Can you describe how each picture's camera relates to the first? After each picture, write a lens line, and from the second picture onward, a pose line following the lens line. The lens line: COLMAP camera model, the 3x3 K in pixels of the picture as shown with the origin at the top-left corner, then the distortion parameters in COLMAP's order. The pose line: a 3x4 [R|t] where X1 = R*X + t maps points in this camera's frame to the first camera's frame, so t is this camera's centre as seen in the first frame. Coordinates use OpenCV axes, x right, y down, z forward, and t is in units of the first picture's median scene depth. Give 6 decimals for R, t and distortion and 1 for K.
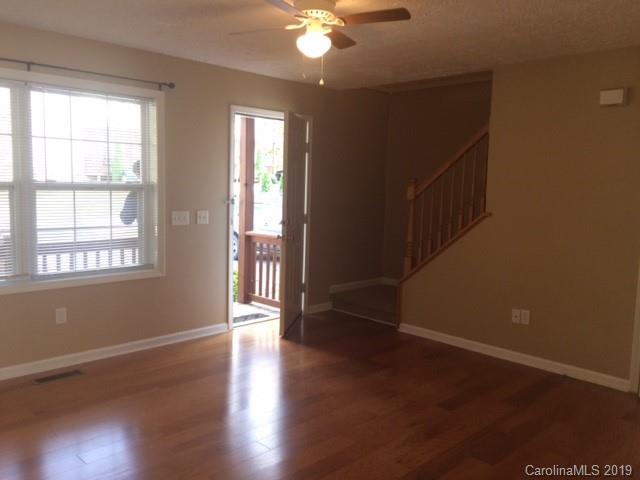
lens RADIAL K [[554.4, 0, 320.1], [0, 554.4, 239.9], [0, 0, 1]] dist [0.053415, 0.005736]
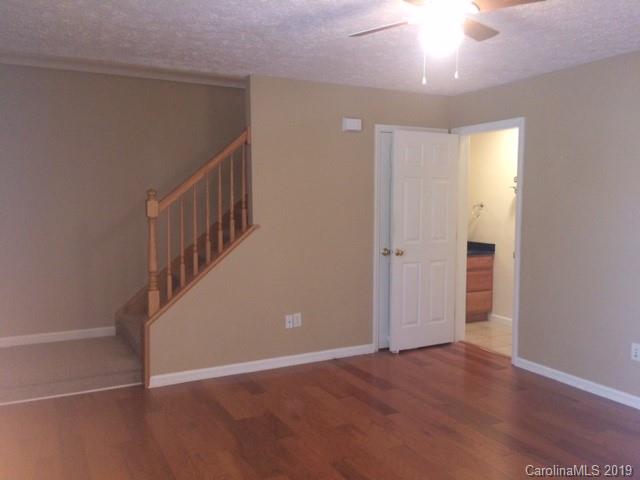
lens RADIAL K [[554.4, 0, 319.7], [0, 554.4, 241.3], [0, 0, 1]] dist [0.053415, 0.005736]
pose [[0.297896, -0.102313, 0.949100, -0.689166], [0.111504, 0.991163, 0.071849, -0.092250], [-0.948064, 0.084425, 0.306672, 0.710264]]
